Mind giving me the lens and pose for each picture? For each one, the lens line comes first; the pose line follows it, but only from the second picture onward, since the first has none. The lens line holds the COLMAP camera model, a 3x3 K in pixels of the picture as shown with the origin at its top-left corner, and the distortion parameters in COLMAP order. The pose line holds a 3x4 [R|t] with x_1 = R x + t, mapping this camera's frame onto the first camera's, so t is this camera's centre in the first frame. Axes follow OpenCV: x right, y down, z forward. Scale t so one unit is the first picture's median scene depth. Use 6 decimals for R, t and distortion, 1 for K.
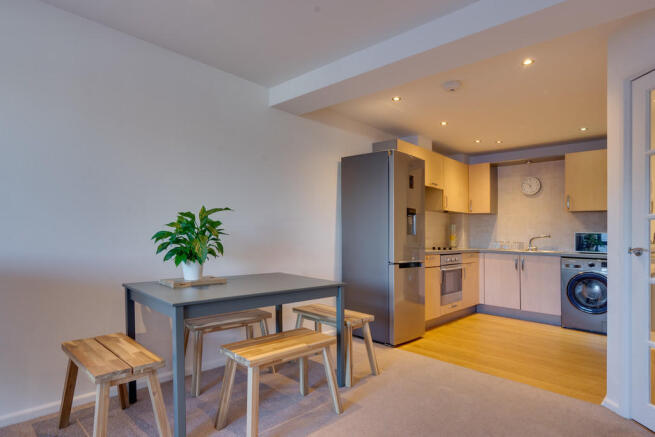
lens RADIAL K [[329.0, 0, 327.2], [0, 329.0, 225.5], [0, 0, 1]] dist [0.001640, 0.000116]
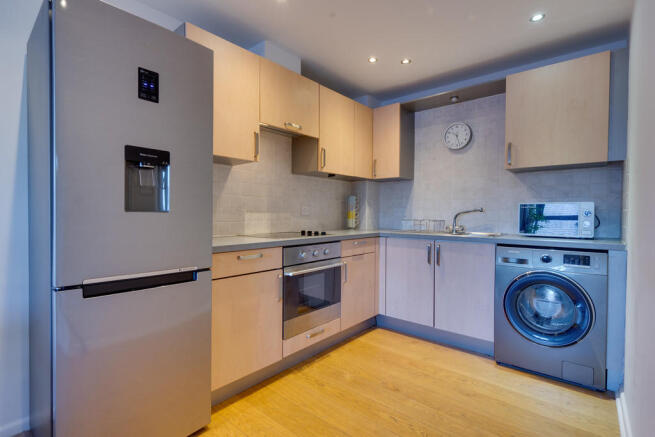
lens RADIAL K [[294.2, 0, 327.5], [0, 294.2, 218.5], [0, 0, 1]] dist [-0.003923, -0.000307]
pose [[0.997625, -0.019874, 0.065944, 0.332756], [0.016859, 0.998801, 0.045965, 0.017440], [-0.066779, -0.044744, 0.996764, 0.441268]]
